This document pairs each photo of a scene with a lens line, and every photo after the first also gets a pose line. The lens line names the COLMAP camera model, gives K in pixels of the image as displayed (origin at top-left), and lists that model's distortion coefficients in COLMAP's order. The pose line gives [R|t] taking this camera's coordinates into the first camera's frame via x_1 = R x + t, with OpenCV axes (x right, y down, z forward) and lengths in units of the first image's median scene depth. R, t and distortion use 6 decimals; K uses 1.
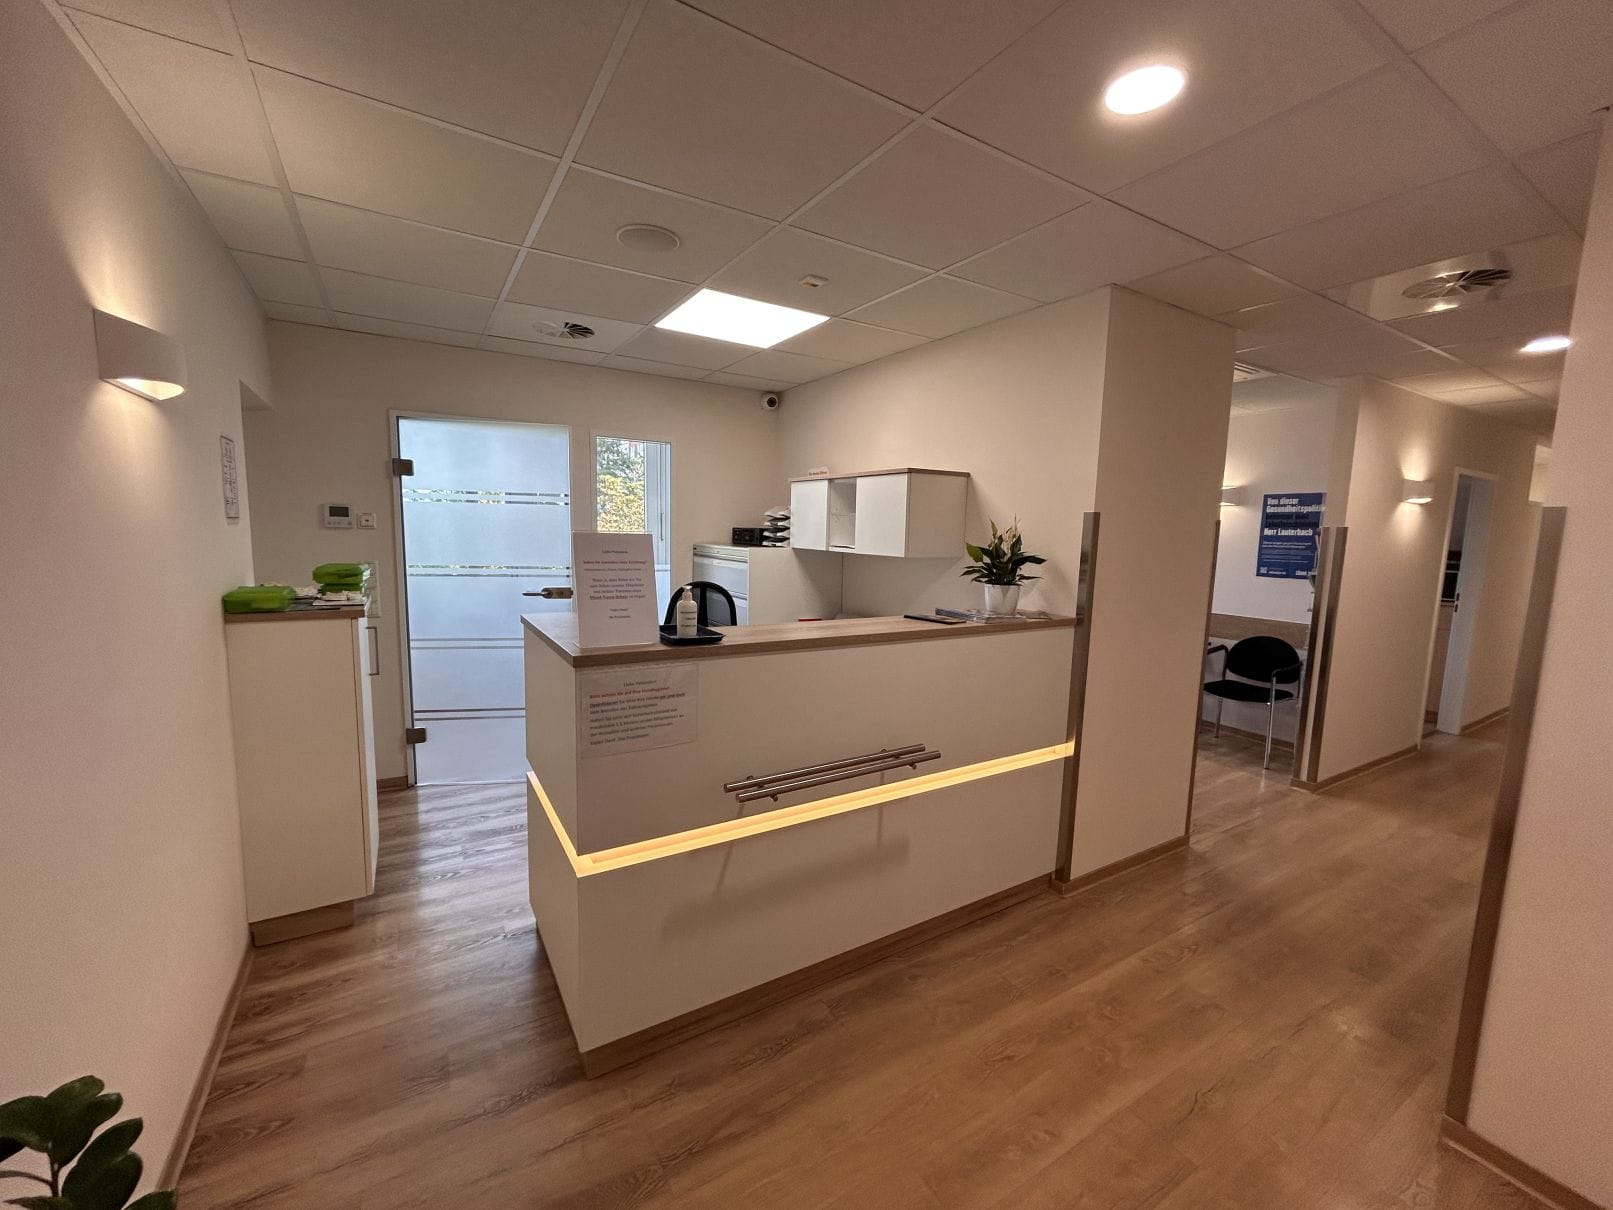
lens RADIAL K [[649.0, 0, 792.9], [0, 649.0, 605.7], [0, 0, 1]] dist [0.000132, -0.000926]
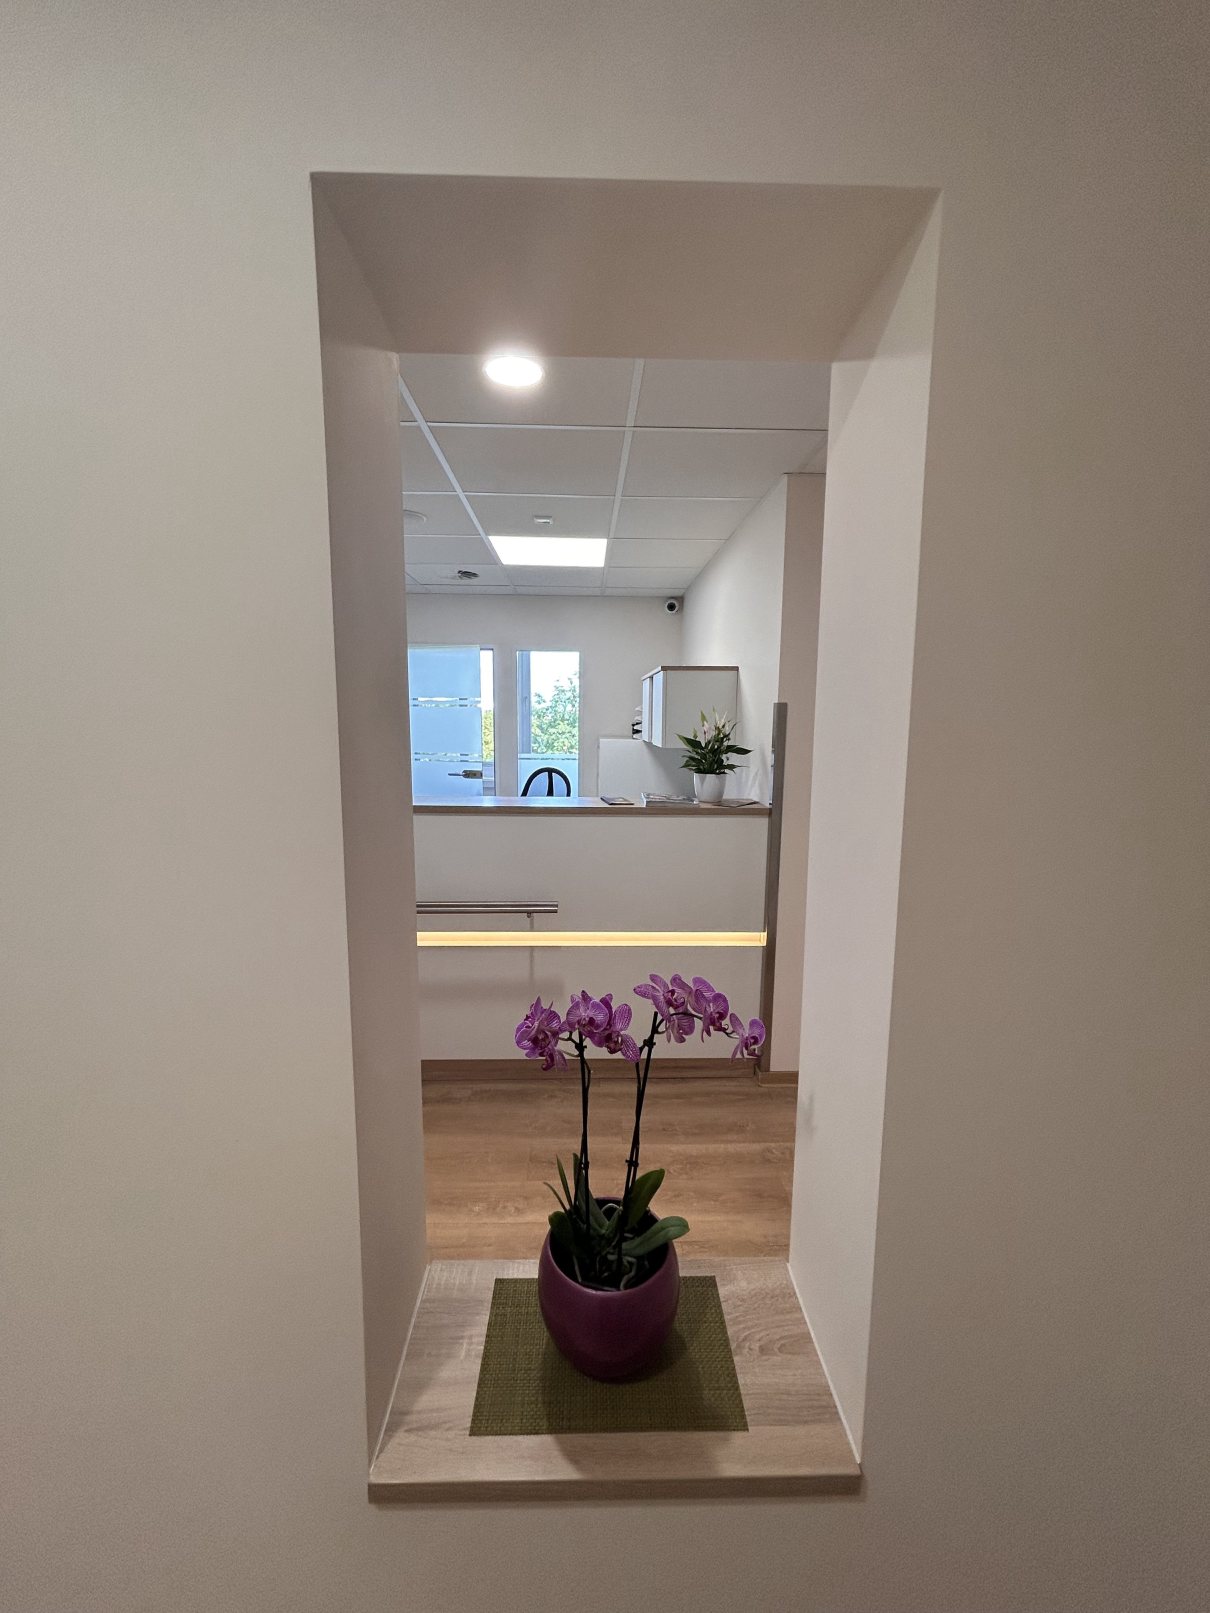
lens RADIAL K [[649.0, 0, 622.1], [0, 649.0, 809.2], [0, 0, 1]] dist [0.000132, -0.000926]
pose [[0.869176, 0.050937, -0.491873, 0.717742], [-0.044965, 0.998701, 0.023967, 0.006544], [0.492455, 0.001285, 0.870337, 0.015922]]
